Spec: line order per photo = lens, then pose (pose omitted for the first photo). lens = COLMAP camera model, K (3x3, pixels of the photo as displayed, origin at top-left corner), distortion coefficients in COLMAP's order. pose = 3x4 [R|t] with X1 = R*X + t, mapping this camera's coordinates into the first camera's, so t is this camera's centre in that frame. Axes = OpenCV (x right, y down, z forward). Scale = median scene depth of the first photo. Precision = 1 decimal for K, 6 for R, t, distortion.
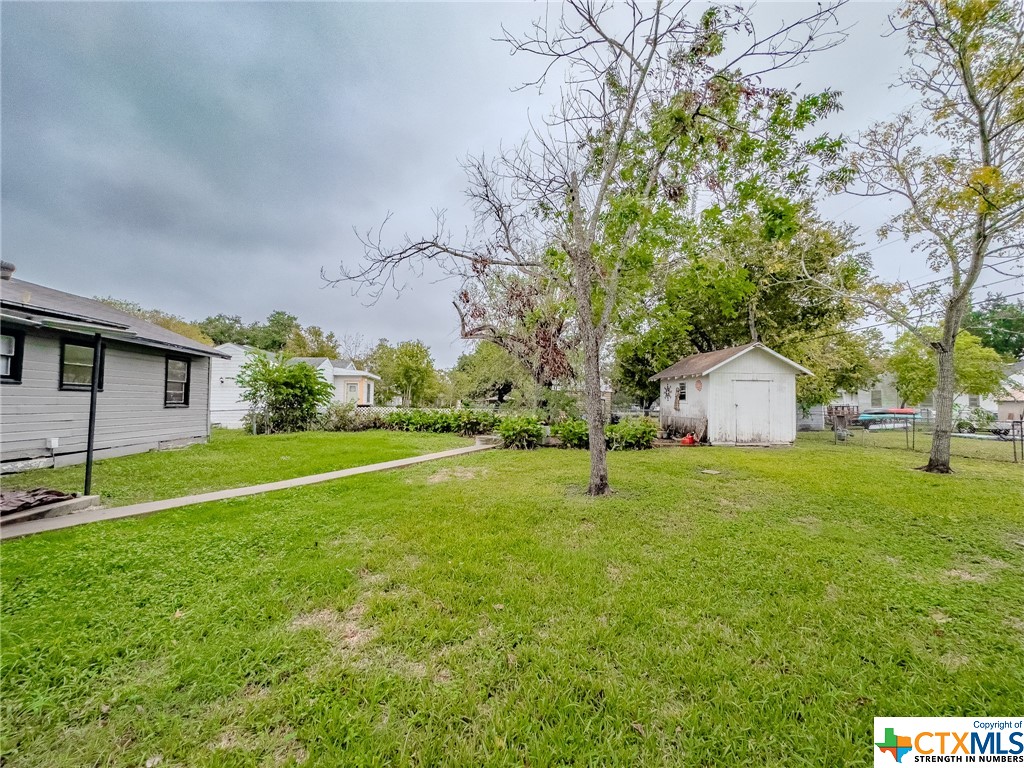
lens RADIAL K [[409.7, 0, 519.1], [0, 409.7, 382.1], [0, 0, 1]] dist [-0.000133, -0.000210]
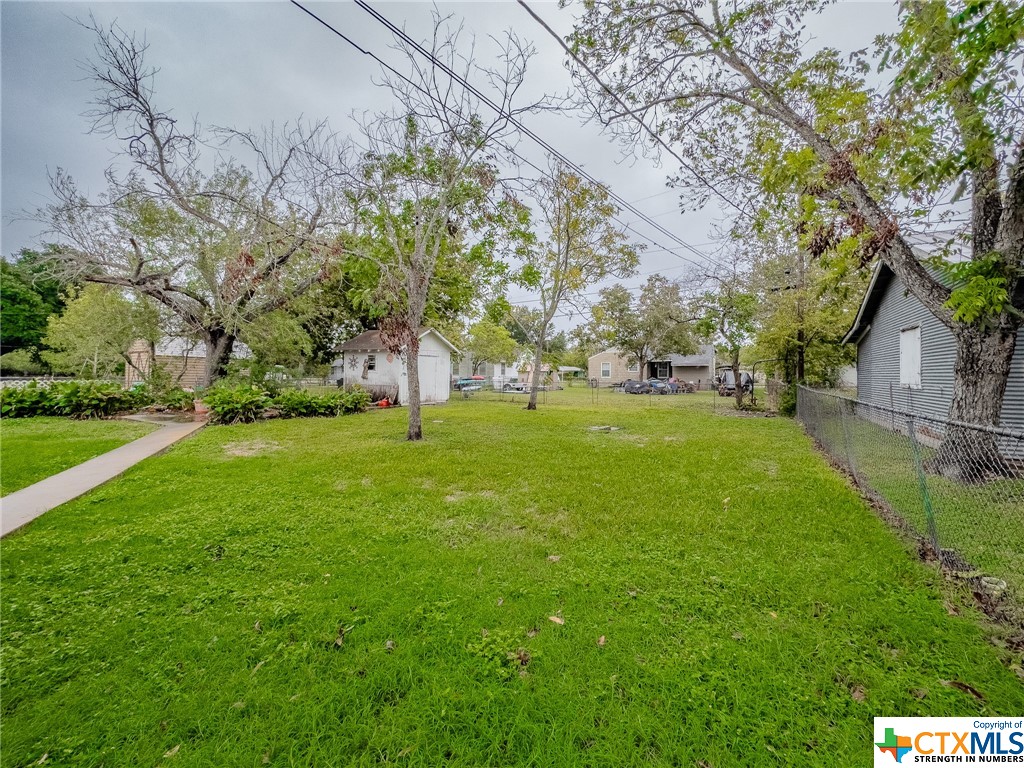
lens RADIAL K [[409.7, 0, 519.1], [0, 409.7, 382.1], [0, 0, 1]] dist [-0.000133, -0.000210]
pose [[0.605090, -0.020171, 0.795901, -0.347398], [-0.039823, 0.997661, 0.055561, -0.004423], [-0.795160, -0.065315, 0.602871, -0.049889]]
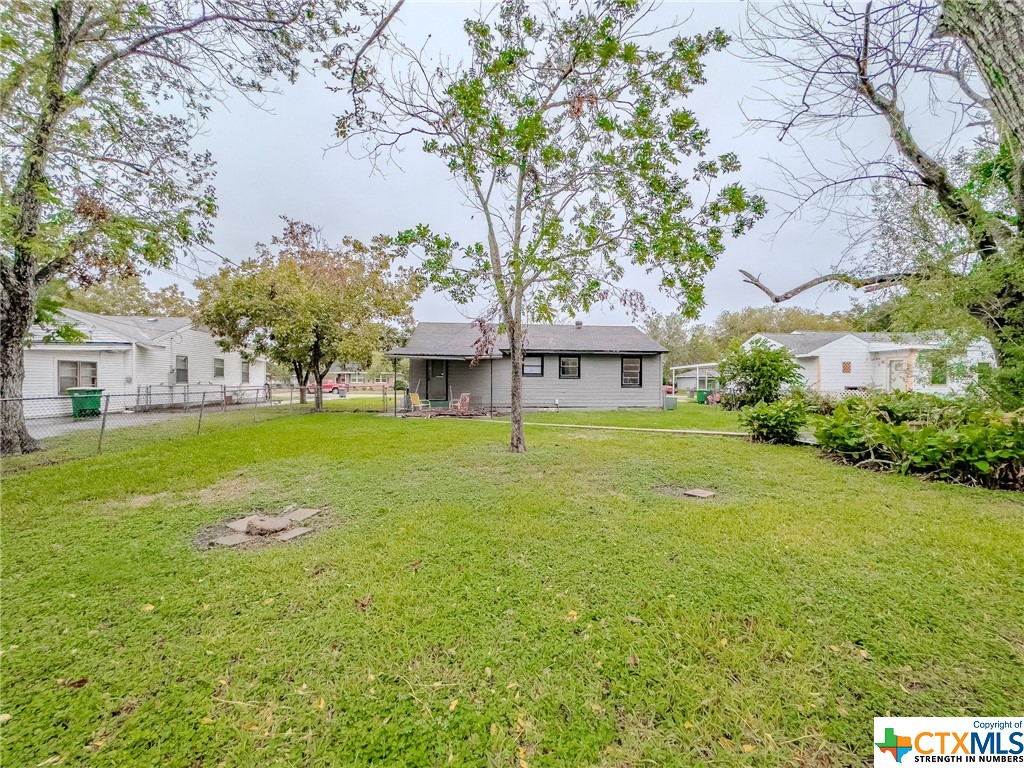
lens RADIAL K [[409.7, 0, 519.1], [0, 409.7, 382.1], [0, 0, 1]] dist [-0.000133, -0.000210]
pose [[-0.020714, -0.011039, -0.999725, 0.787614], [0.047473, 0.998800, -0.012012, 0.038087], [0.998658, -0.047708, -0.020165, 0.564199]]
